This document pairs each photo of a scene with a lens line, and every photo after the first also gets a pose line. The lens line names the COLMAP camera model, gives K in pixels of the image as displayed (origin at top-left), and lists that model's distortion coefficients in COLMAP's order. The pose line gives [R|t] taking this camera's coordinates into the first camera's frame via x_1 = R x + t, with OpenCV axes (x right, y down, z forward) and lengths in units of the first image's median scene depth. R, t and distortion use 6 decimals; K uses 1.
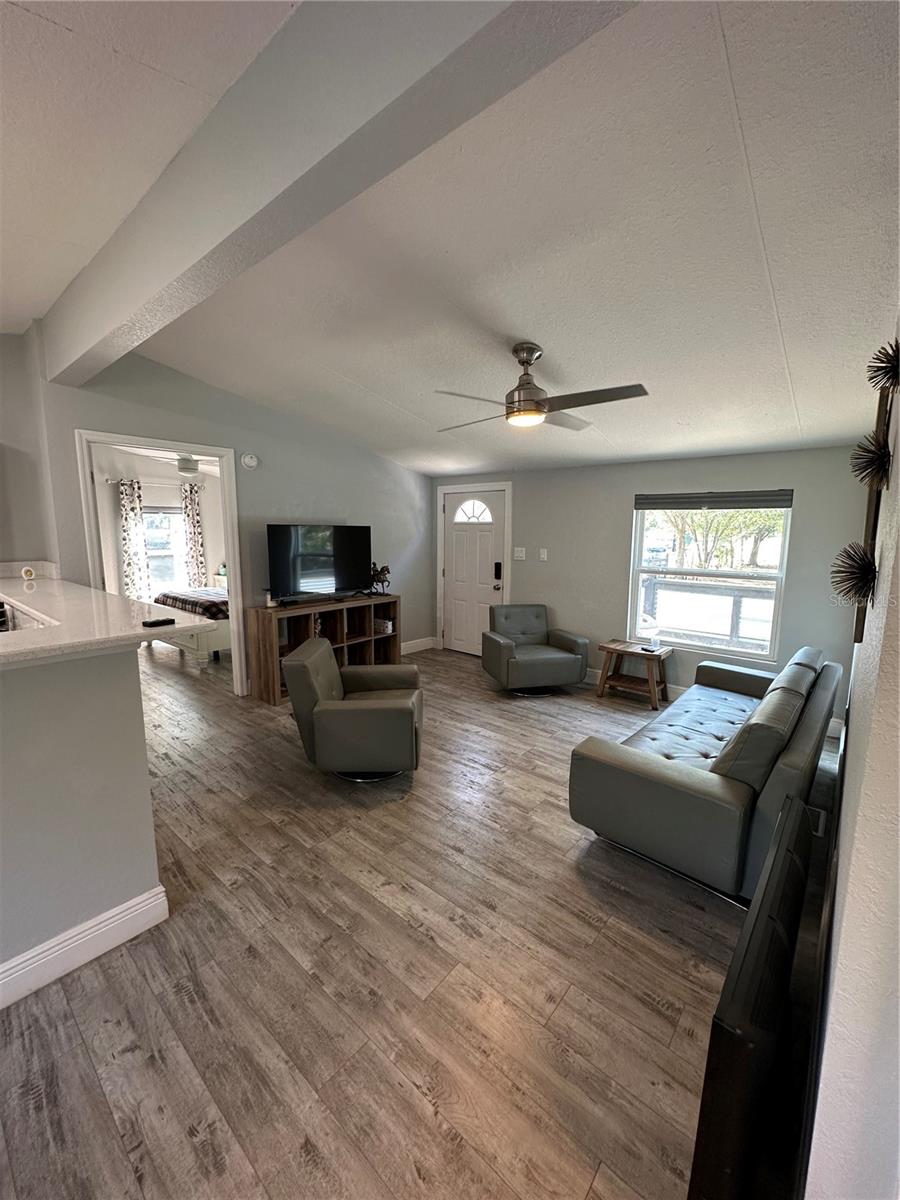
lens RADIAL K [[480.1, 0, 450.0], [0, 480.1, 600.0], [0, 0, 1]] dist [0.001075, 0.001091]
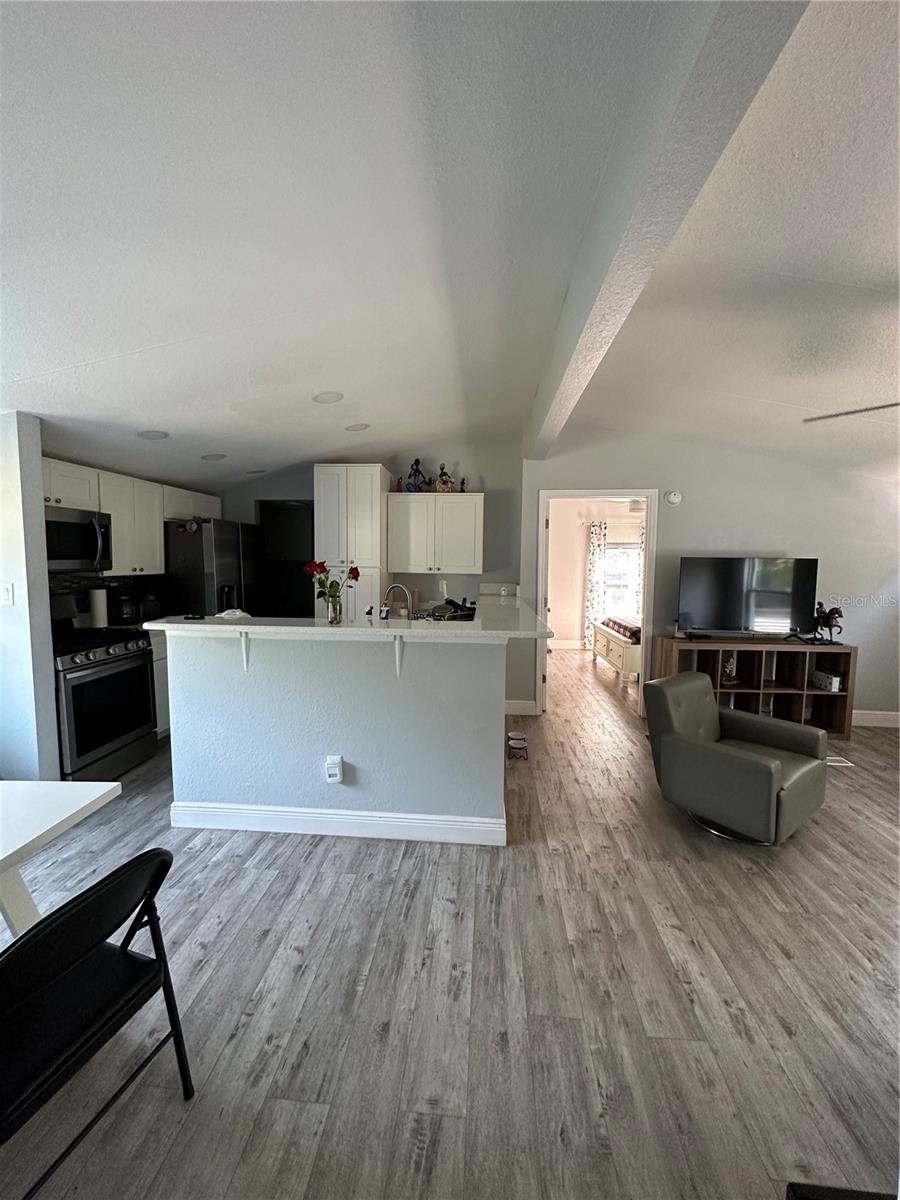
lens RADIAL K [[480.1, 0, 450.0], [0, 480.1, 600.0], [0, 0, 1]] dist [0.001075, 0.001091]
pose [[0.589783, 0.066097, -0.804852, 0.312407], [-0.122195, 0.992474, -0.008037, 0.005532], [0.798263, 0.103089, 0.593421, 0.004173]]
